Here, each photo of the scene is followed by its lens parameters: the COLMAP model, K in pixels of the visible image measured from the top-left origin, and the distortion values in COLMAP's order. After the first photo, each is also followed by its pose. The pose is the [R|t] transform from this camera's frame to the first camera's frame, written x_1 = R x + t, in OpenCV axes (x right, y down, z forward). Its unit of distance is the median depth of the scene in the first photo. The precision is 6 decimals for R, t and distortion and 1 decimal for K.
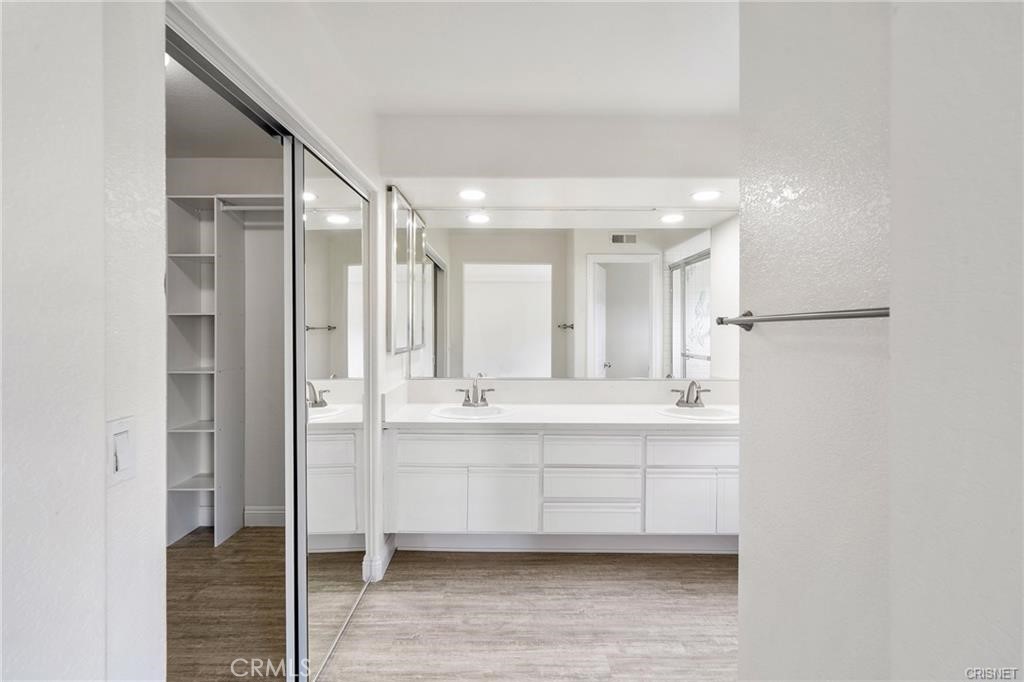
lens RADIAL K [[471.2, 0, 509.5], [0, 471.2, 323.9], [0, 0, 1]] dist [0.002756, 0.000558]
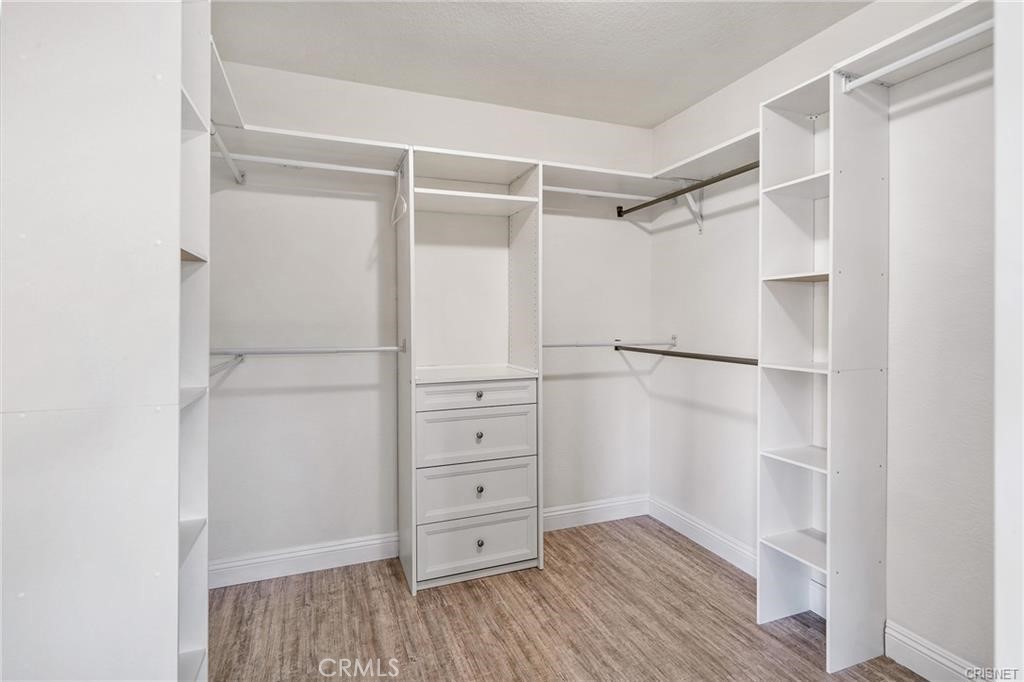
lens RADIAL K [[479.2, 0, 517.7], [0, 479.2, 329.3], [0, 0, 1]] dist [0.000115, -0.000139]
pose [[0.354147, 0.008714, -0.935149, -0.154889], [0.003801, 0.999935, 0.010757, 0.031315], [0.935182, -0.007364, 0.354091, 0.322500]]
